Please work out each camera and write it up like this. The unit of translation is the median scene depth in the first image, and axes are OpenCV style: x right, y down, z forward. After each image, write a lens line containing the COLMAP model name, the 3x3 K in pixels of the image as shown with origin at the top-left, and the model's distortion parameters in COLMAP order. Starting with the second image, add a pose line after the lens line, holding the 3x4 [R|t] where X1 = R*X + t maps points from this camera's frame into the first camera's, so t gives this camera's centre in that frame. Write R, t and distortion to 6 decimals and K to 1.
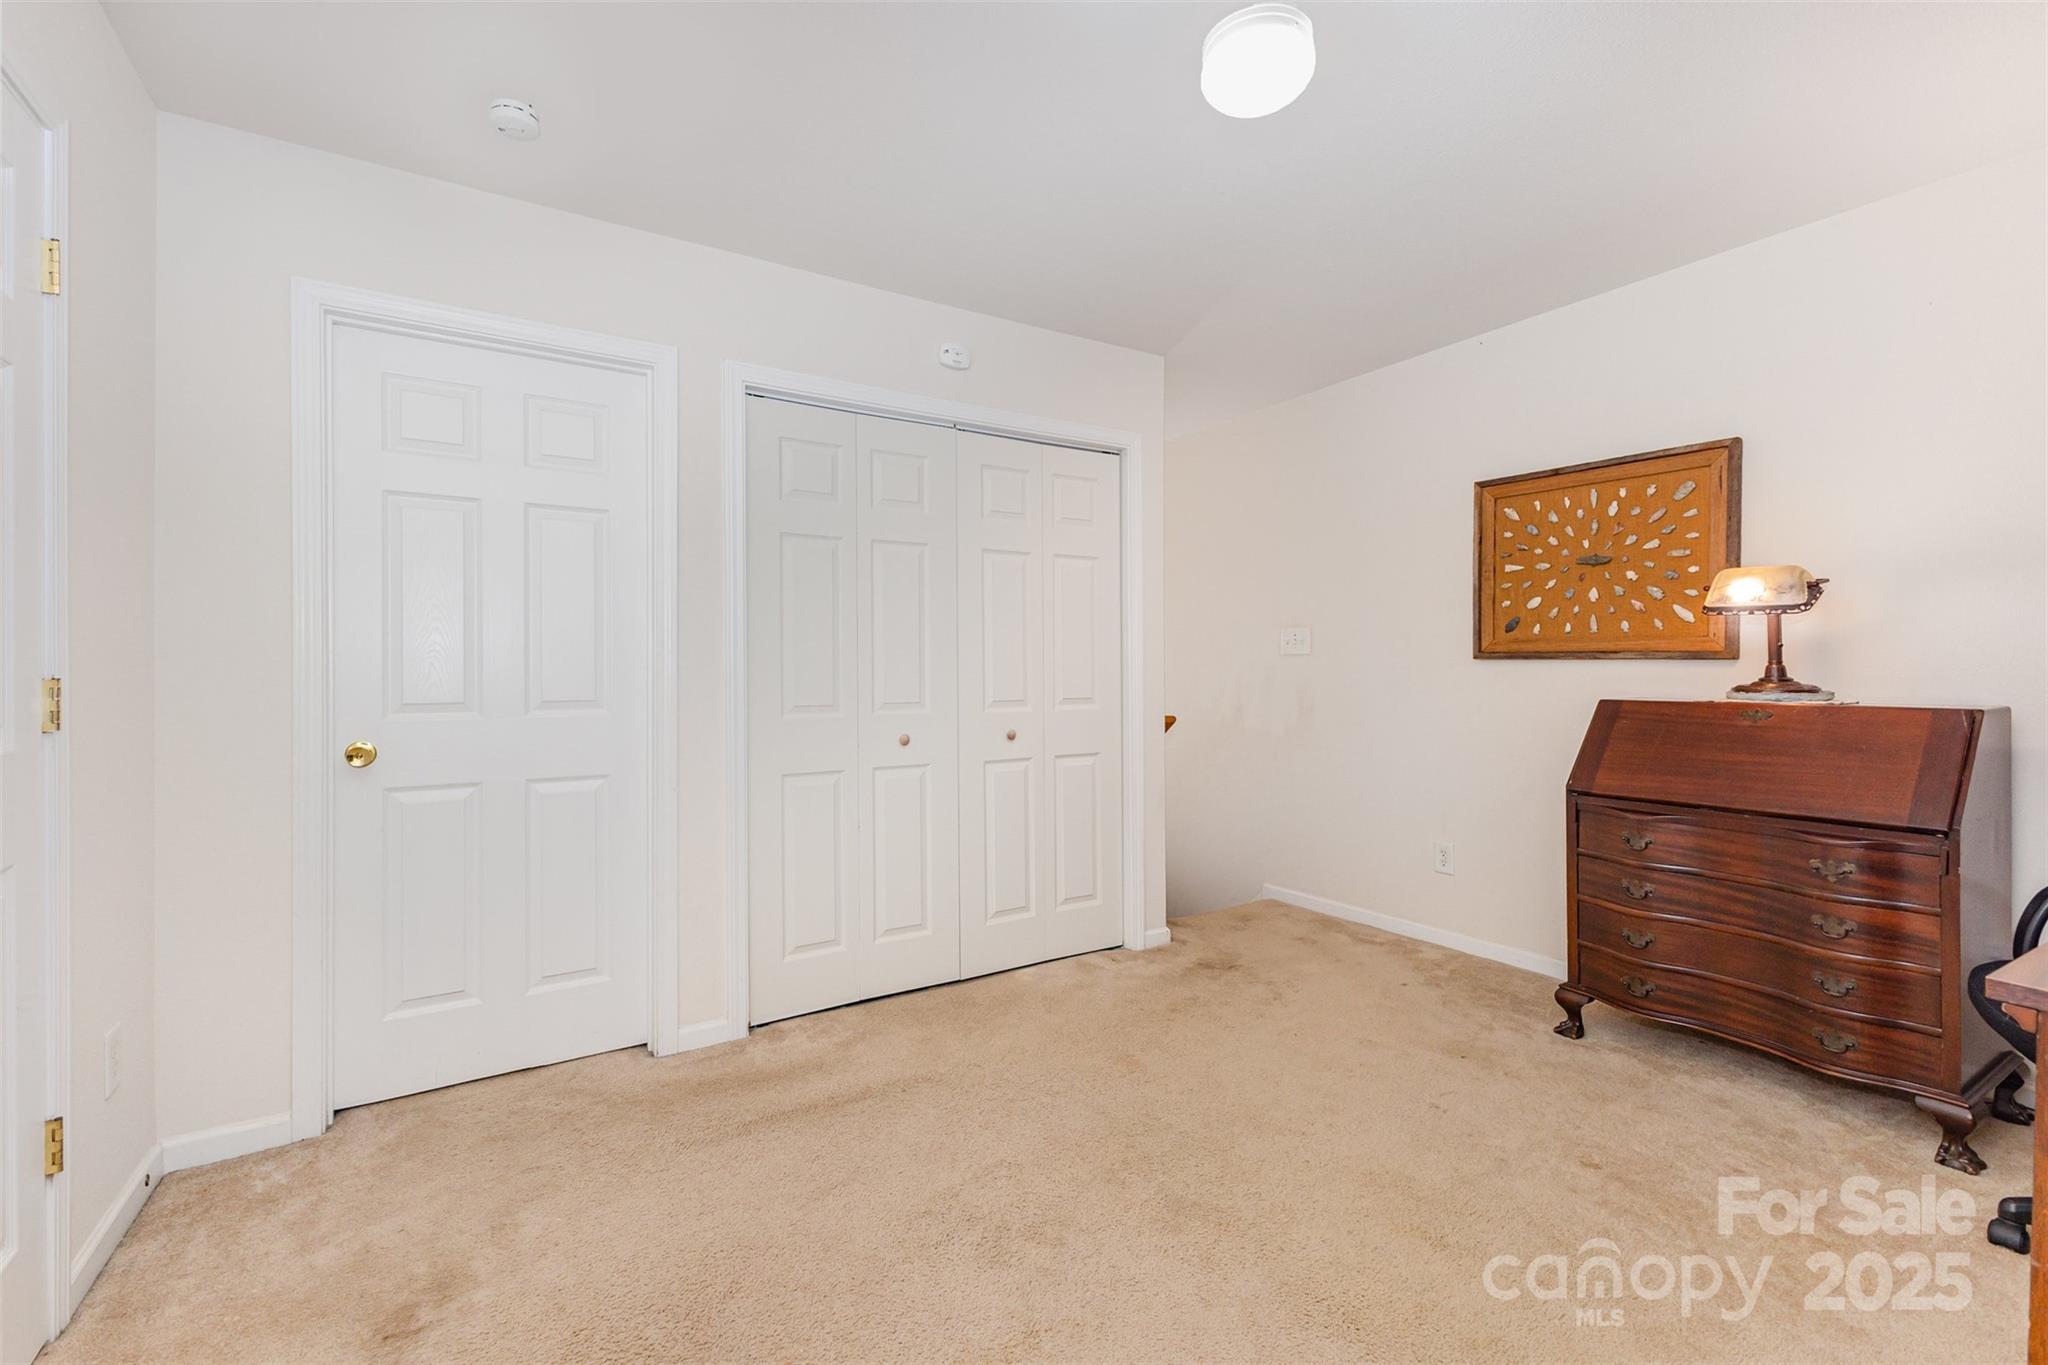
lens RADIAL K [[879.3, 0, 1032.4], [0, 879.3, 669.8], [0, 0, 1]] dist [0.015418, 0.000168]
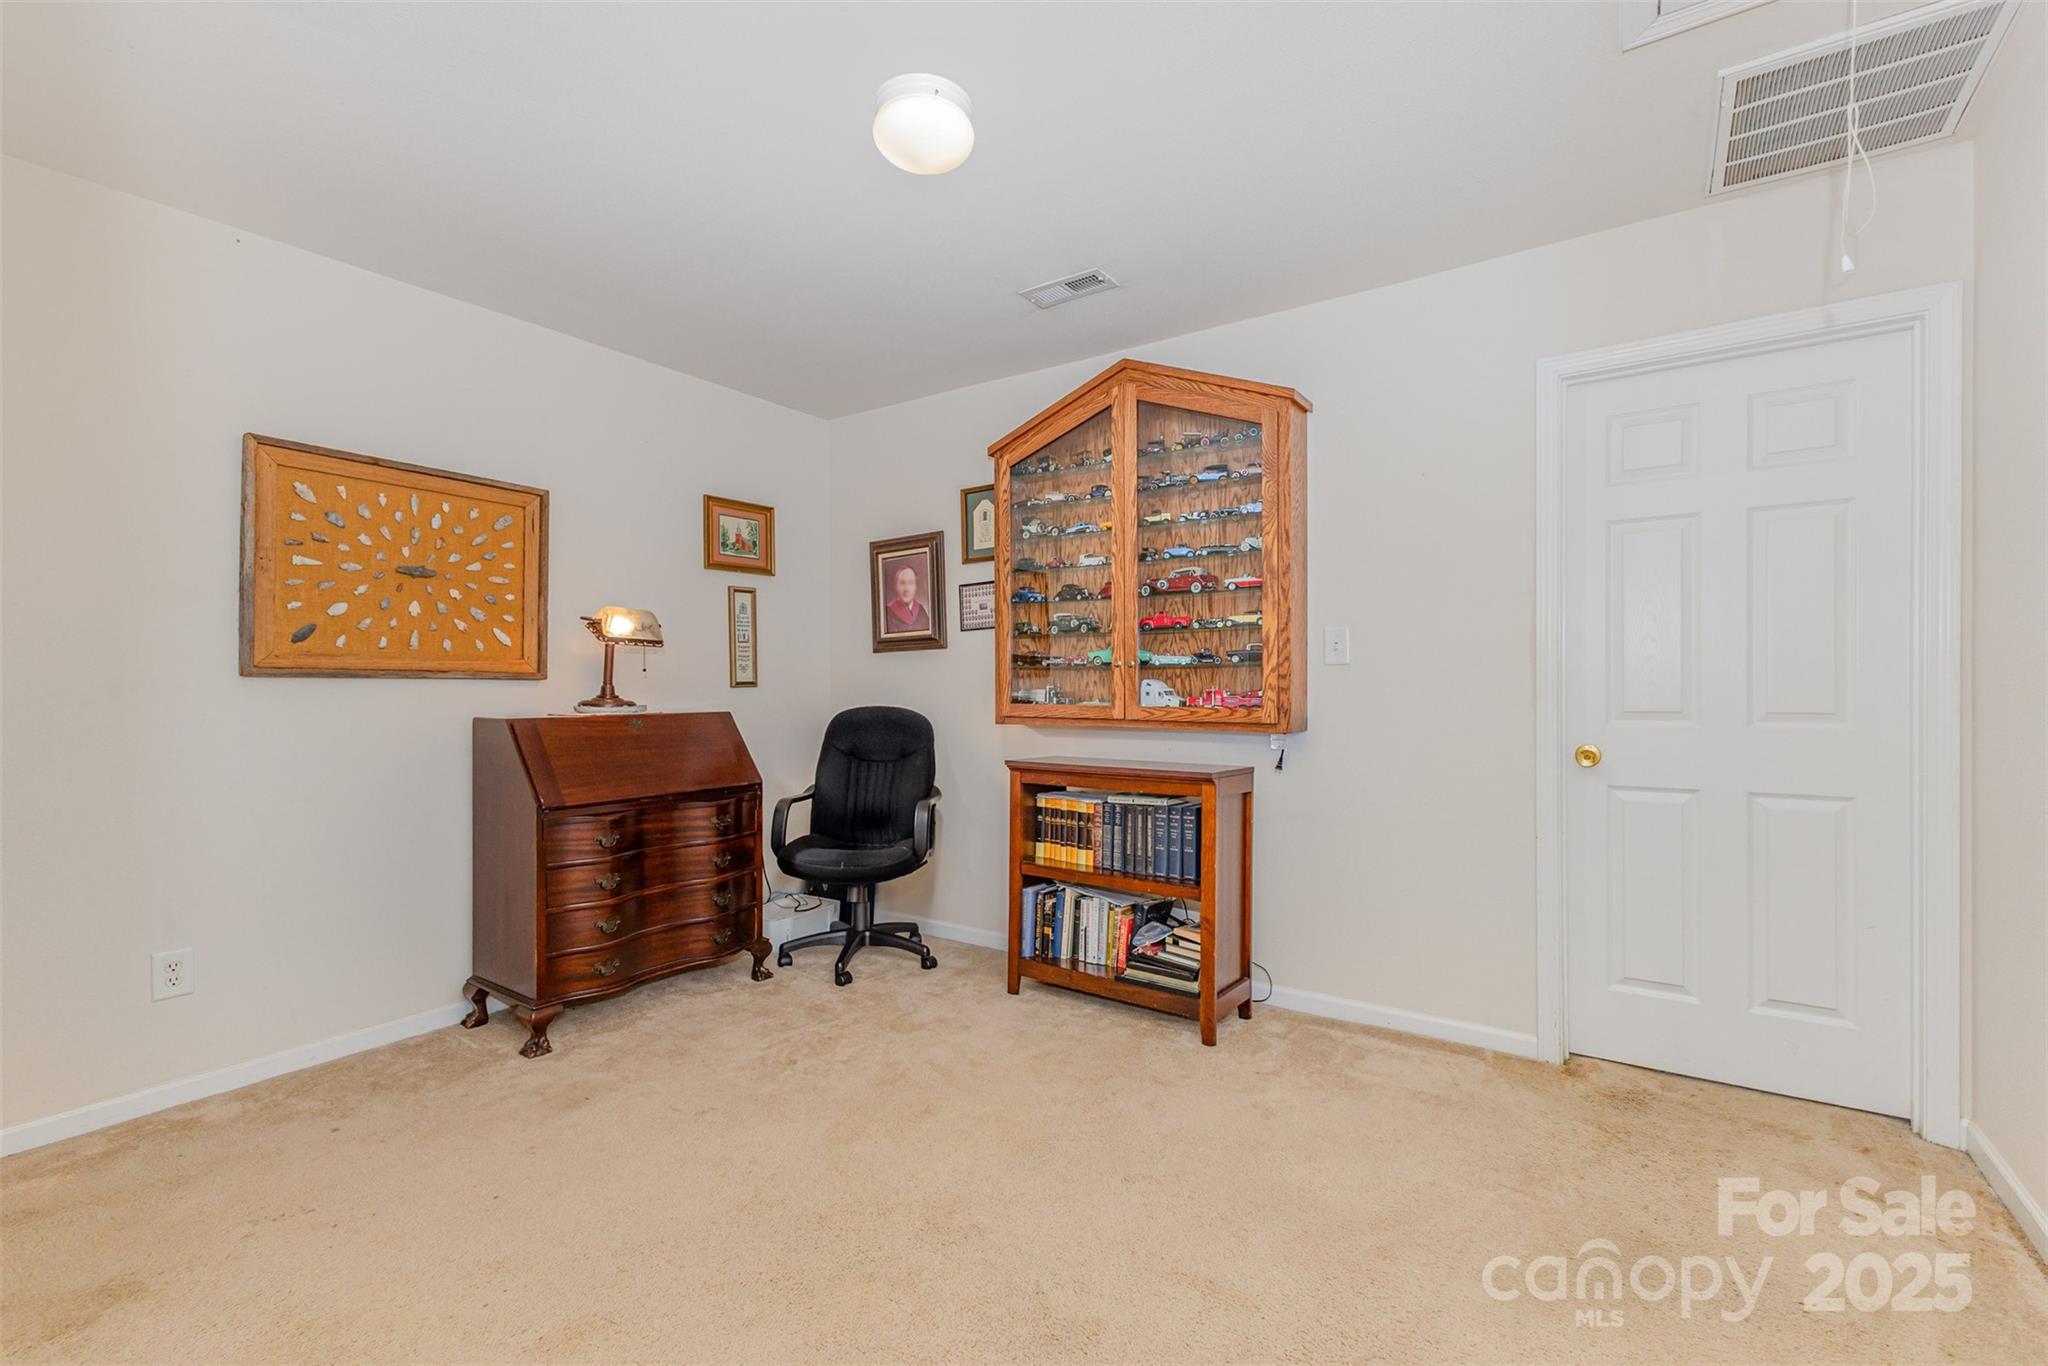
lens RADIAL K [[879.3, 0, 1033.4], [0, 879.3, 690.2], [0, 0, 1]] dist [0.015418, 0.000168]
pose [[-0.382147, 0.002324, 0.924099, -0.472518], [0.009758, 0.999951, 0.001521, 0.005333], [-0.924050, 0.009599, -0.382151, 0.767694]]
